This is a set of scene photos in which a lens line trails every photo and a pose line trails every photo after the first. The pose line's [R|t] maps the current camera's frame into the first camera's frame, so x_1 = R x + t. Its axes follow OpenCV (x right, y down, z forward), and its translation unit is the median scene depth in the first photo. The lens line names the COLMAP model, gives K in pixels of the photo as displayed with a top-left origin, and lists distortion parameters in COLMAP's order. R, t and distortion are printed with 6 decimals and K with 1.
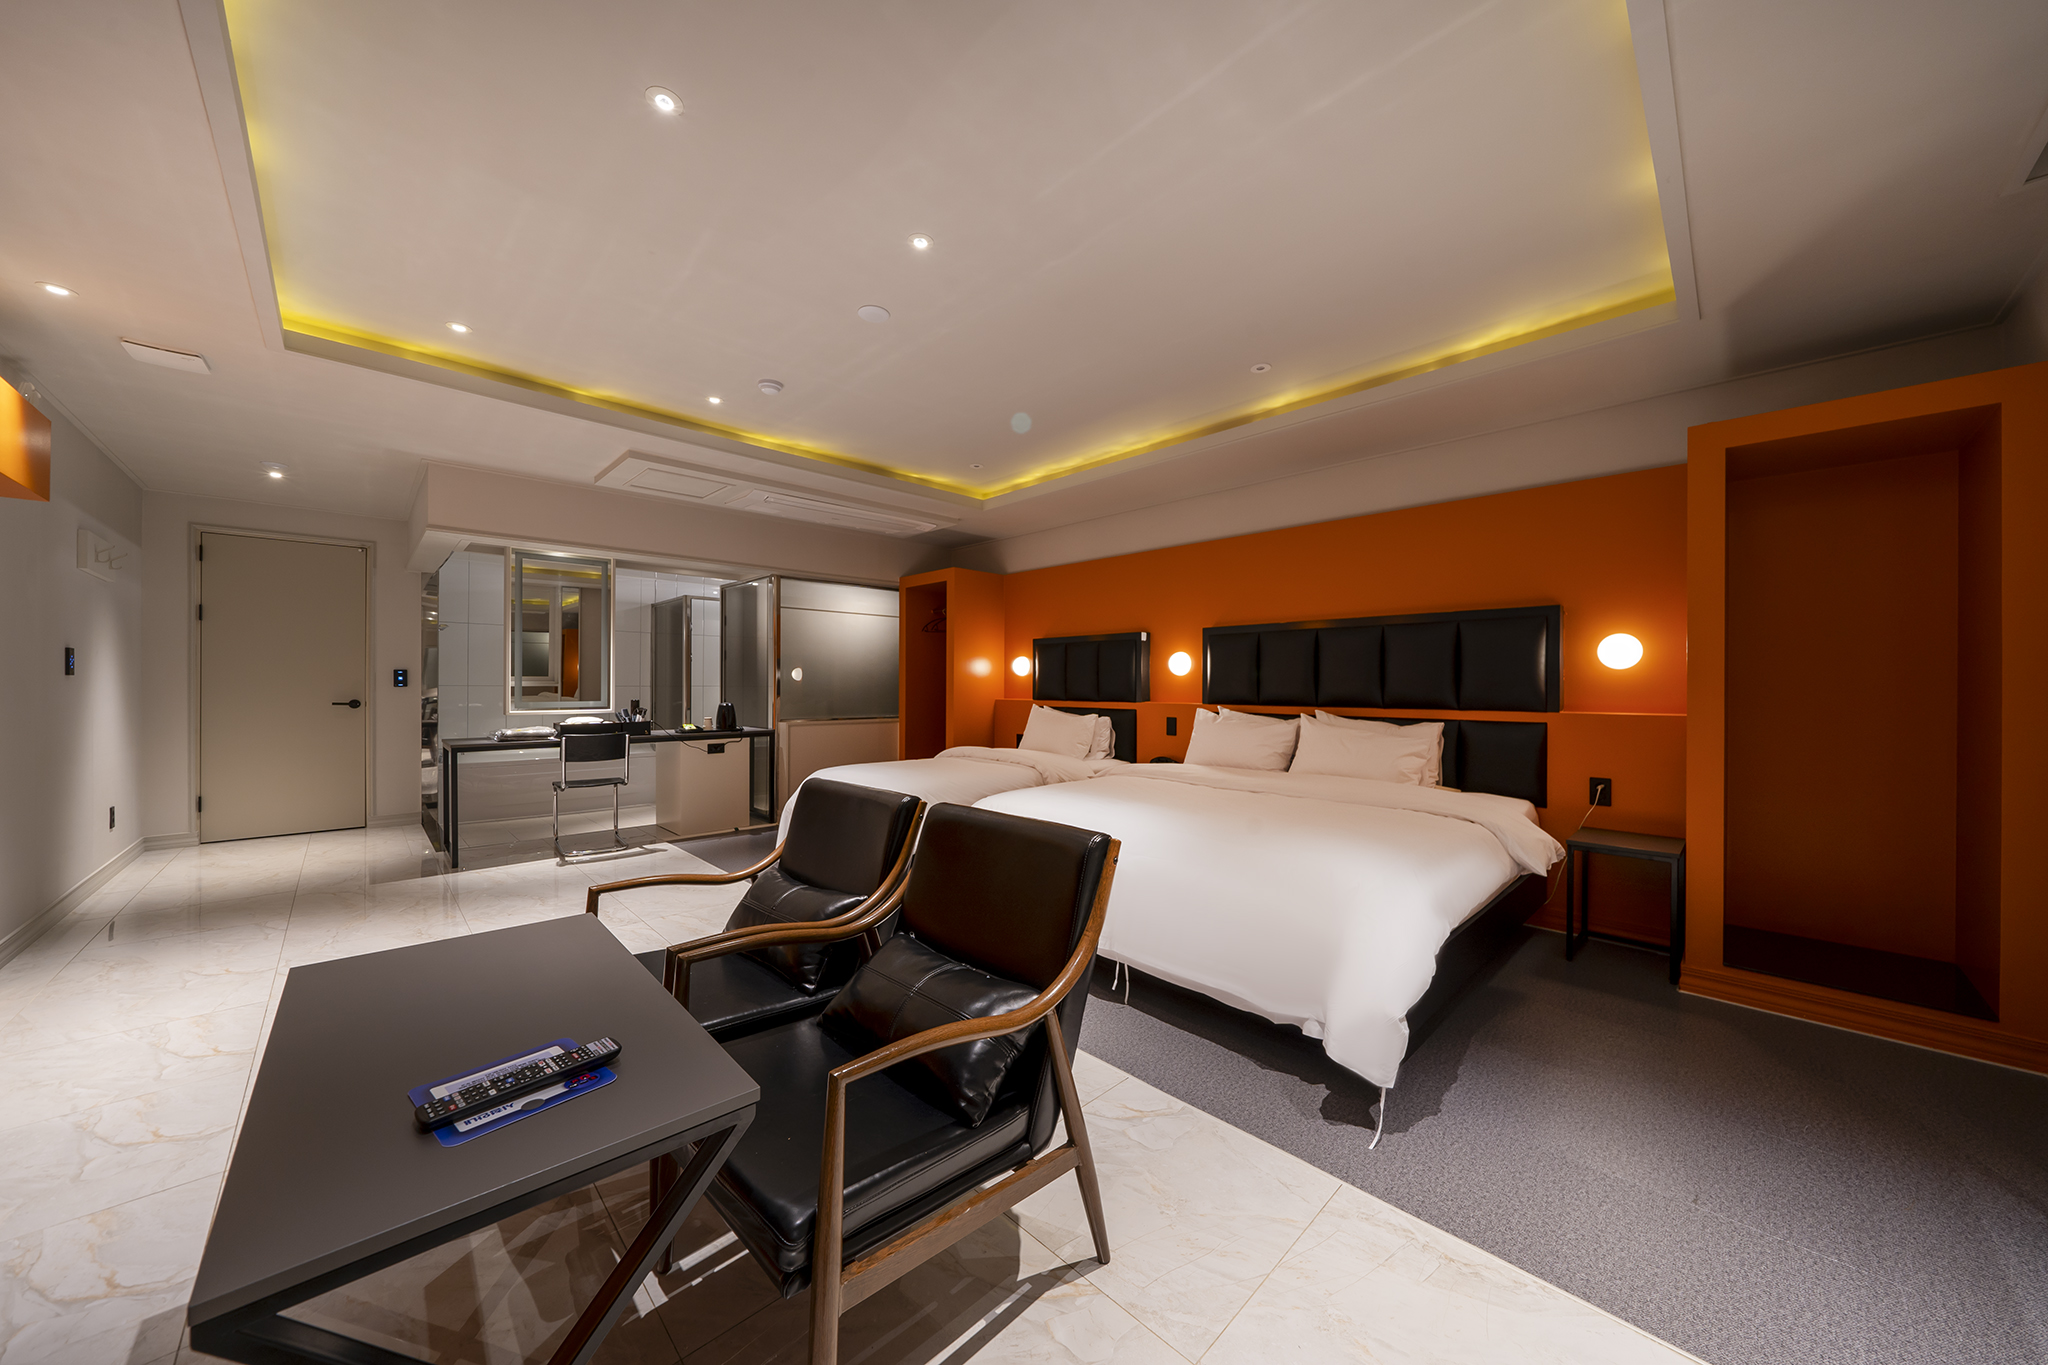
lens RADIAL K [[700.7, 0, 1032.5], [0, 700.7, 686.5], [0, 0, 1]] dist [-0.006091, -0.000125]
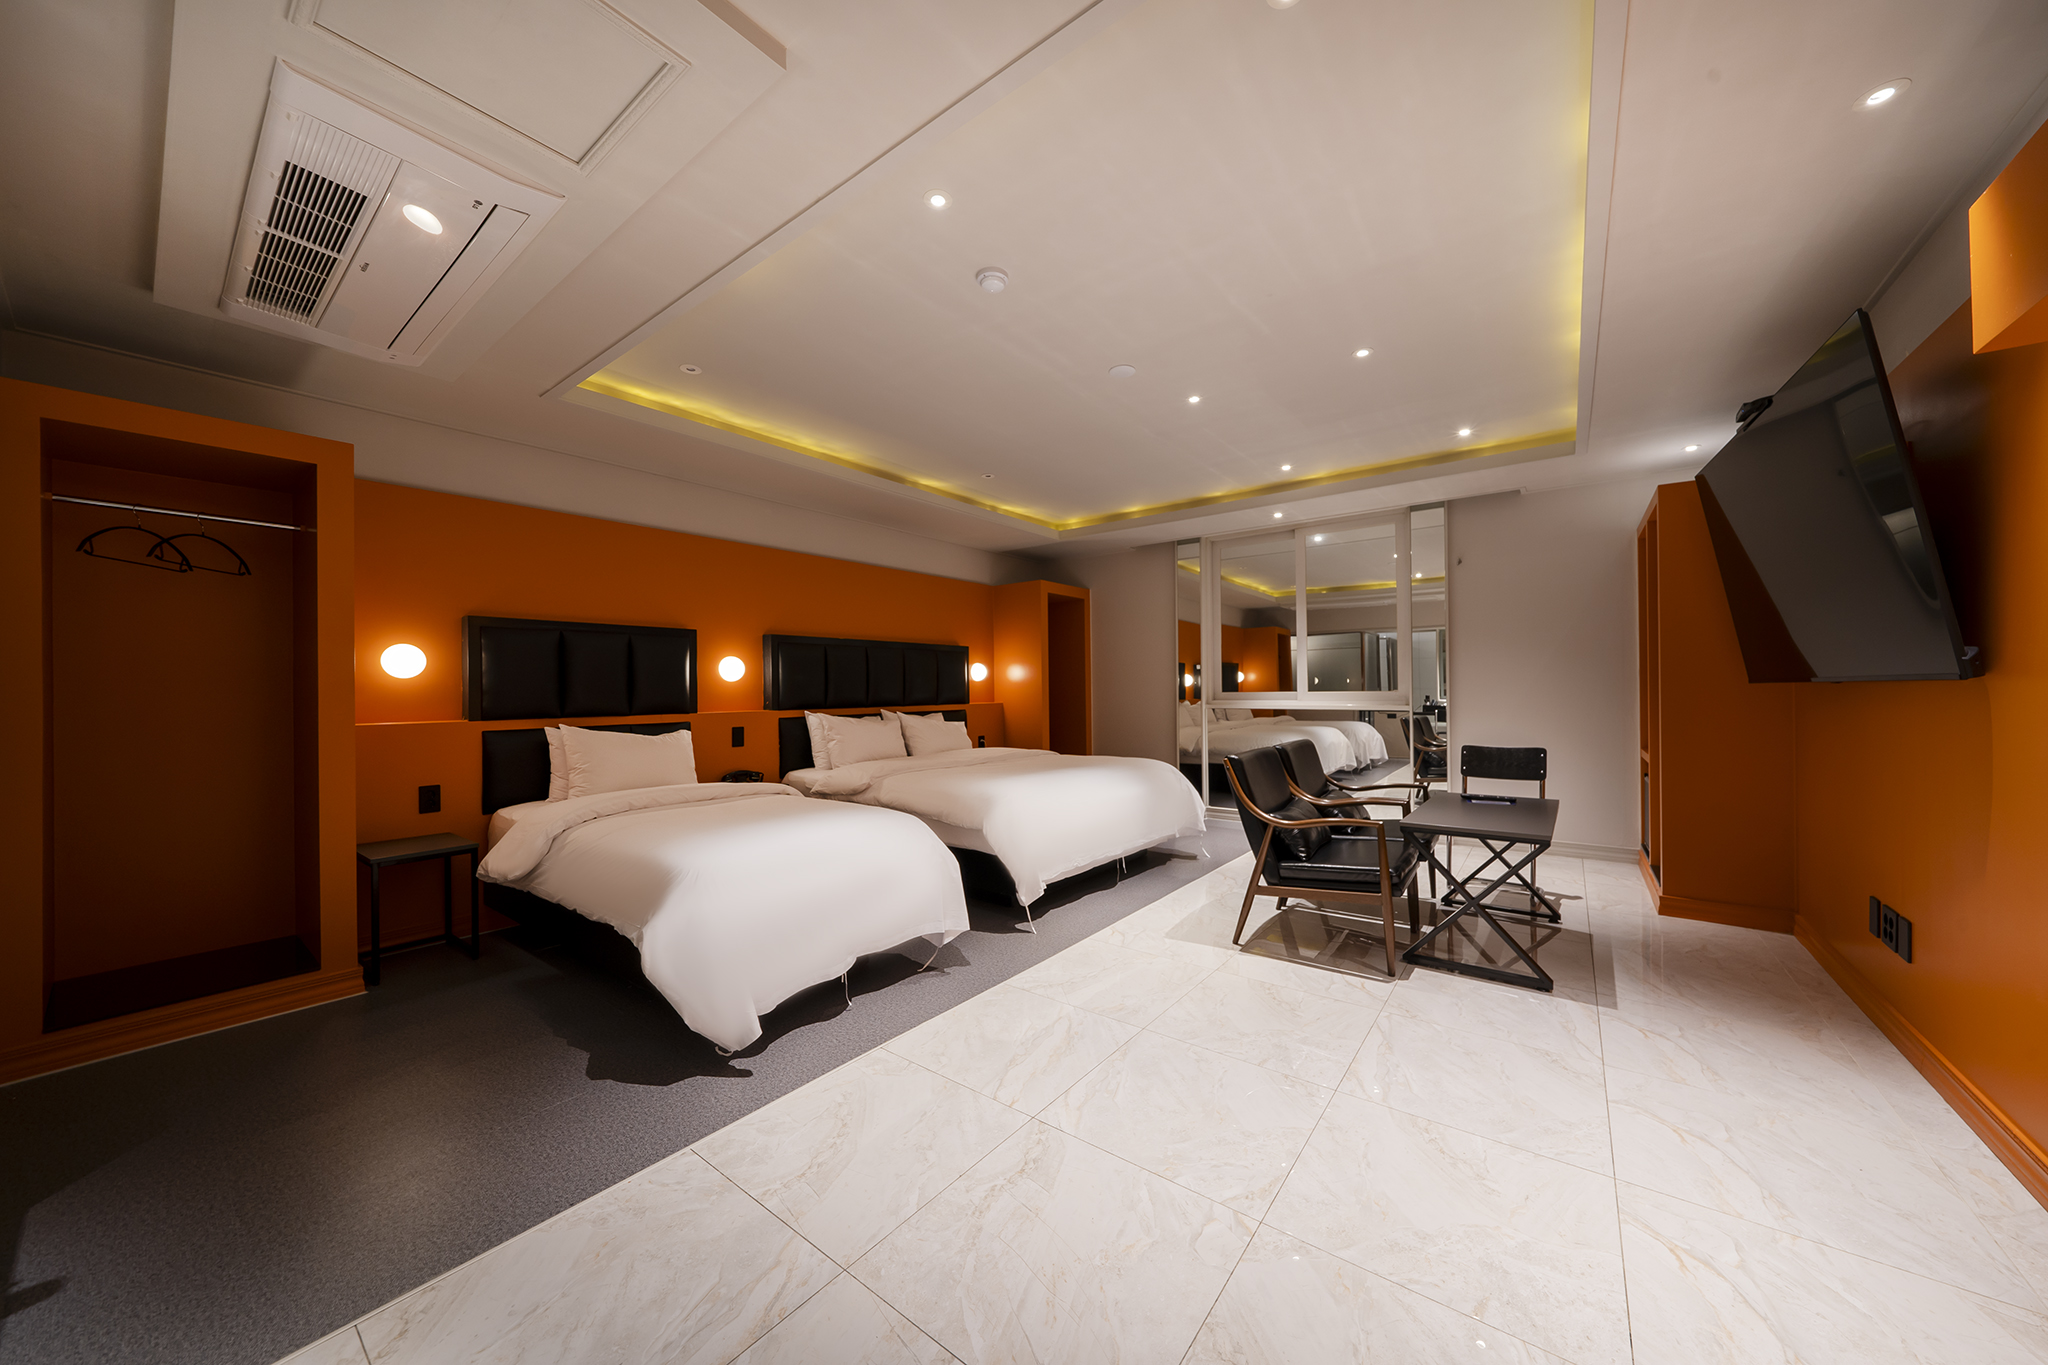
lens RADIAL K [[700.7, 0, 1032.5], [0, 700.7, 686.5], [0, 0, 1]] dist [-0.006091, -0.000125]
pose [[-0.144177, -0.001338, 0.989551, -0.858247], [0.006500, 0.999976, 0.002299, -0.010239], [-0.989531, 0.006764, -0.144165, 0.837189]]
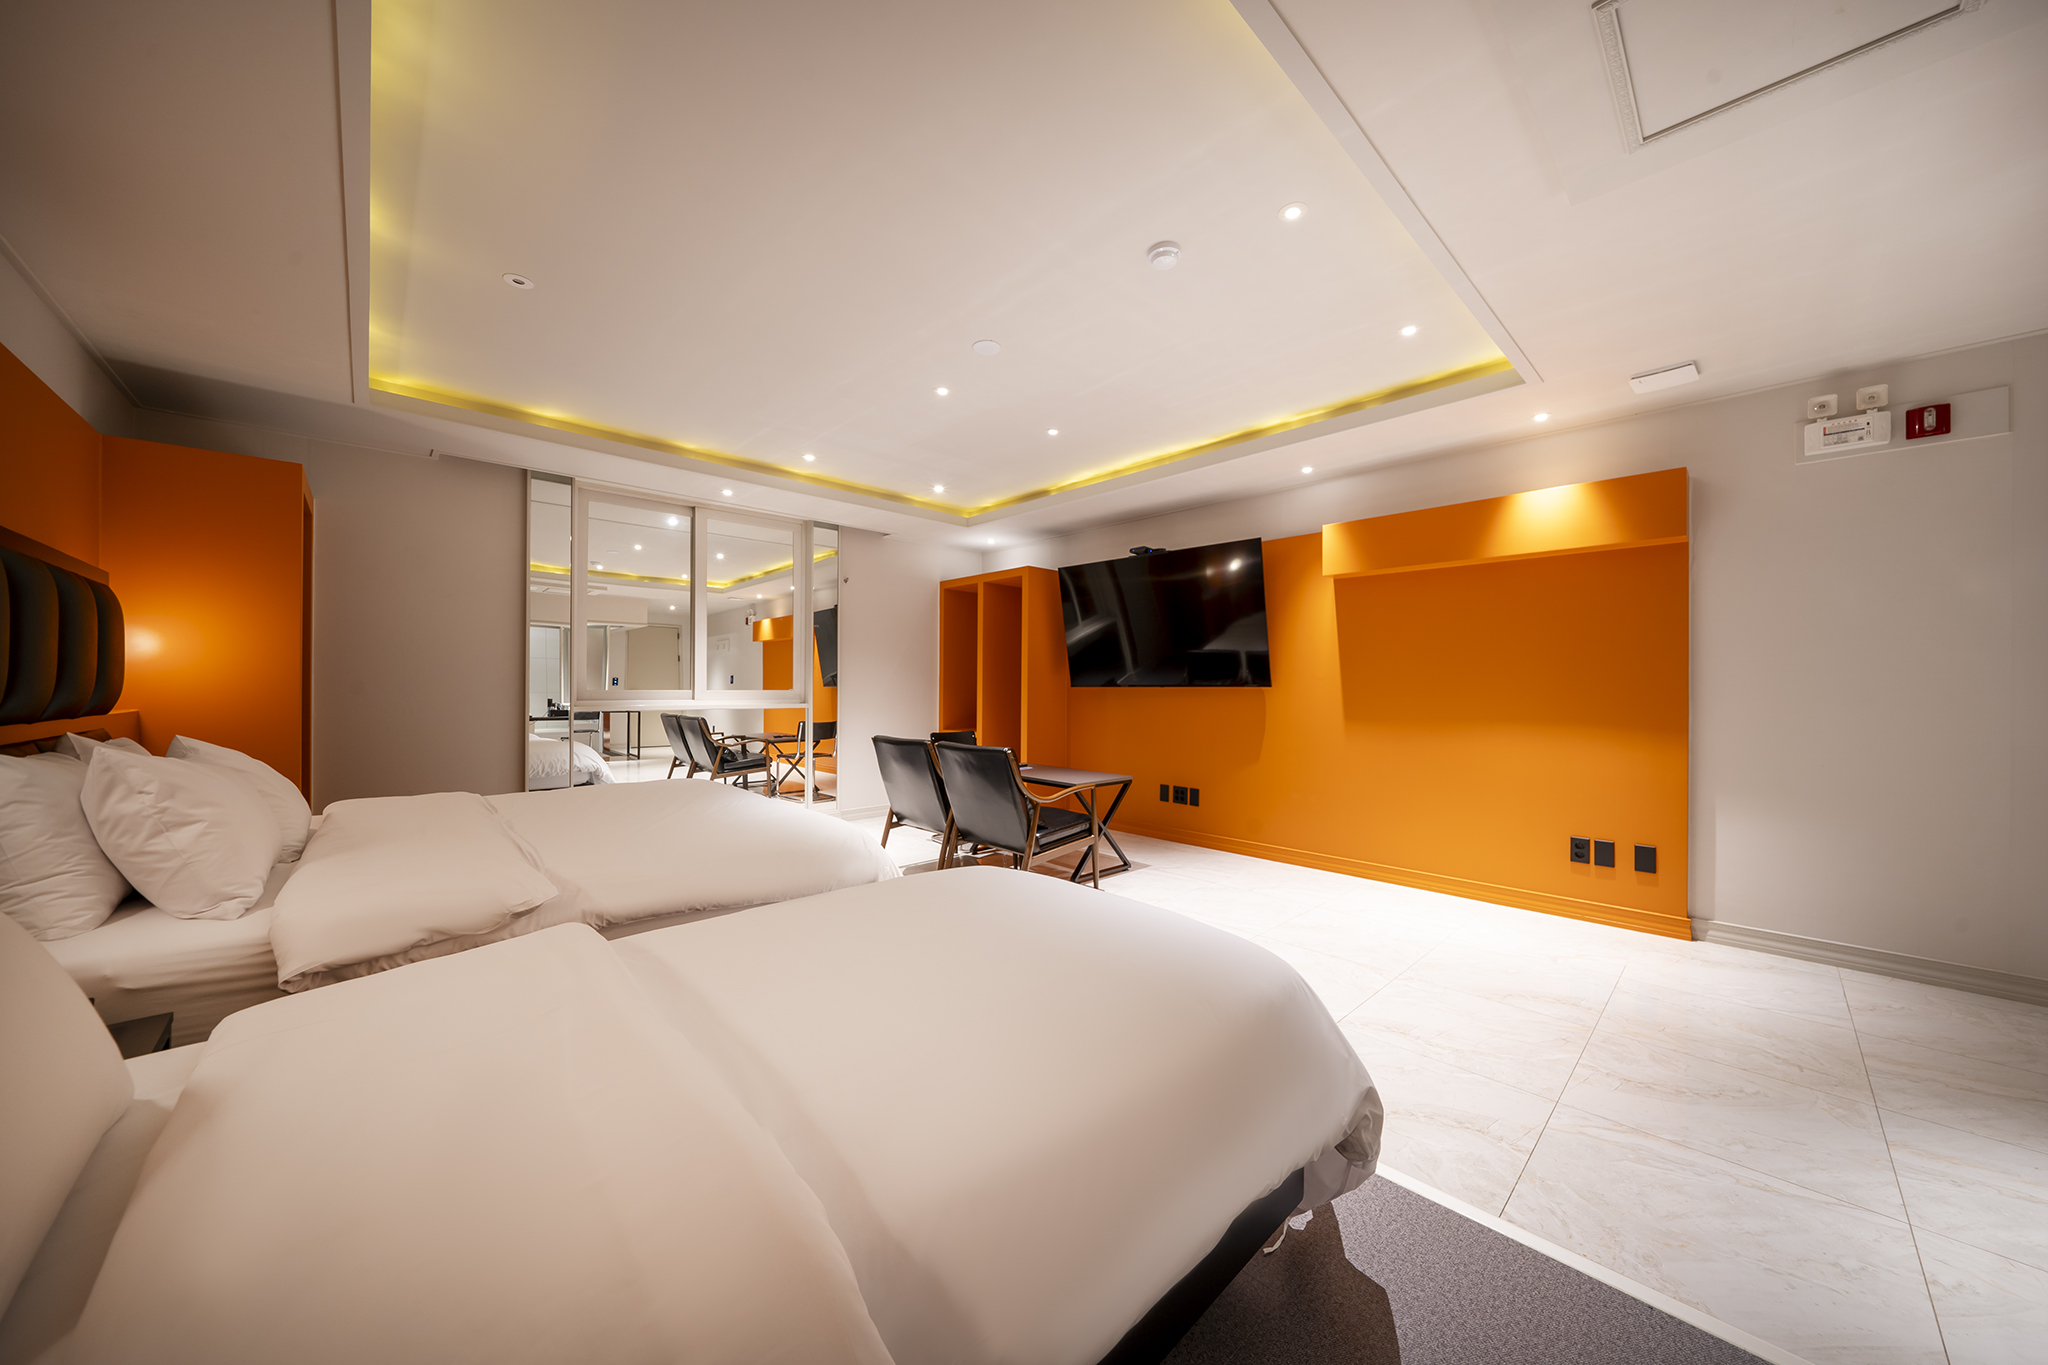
lens RADIAL K [[700.7, 0, 1032.5], [0, 700.7, 686.5], [0, 0, 1]] dist [-0.006091, -0.000125]
pose [[-0.999849, -0.012640, 0.011956, -0.146253], [-0.012687, 0.999912, -0.003861, -0.001375], [-0.011907, -0.004012, -0.999921, 1.365361]]
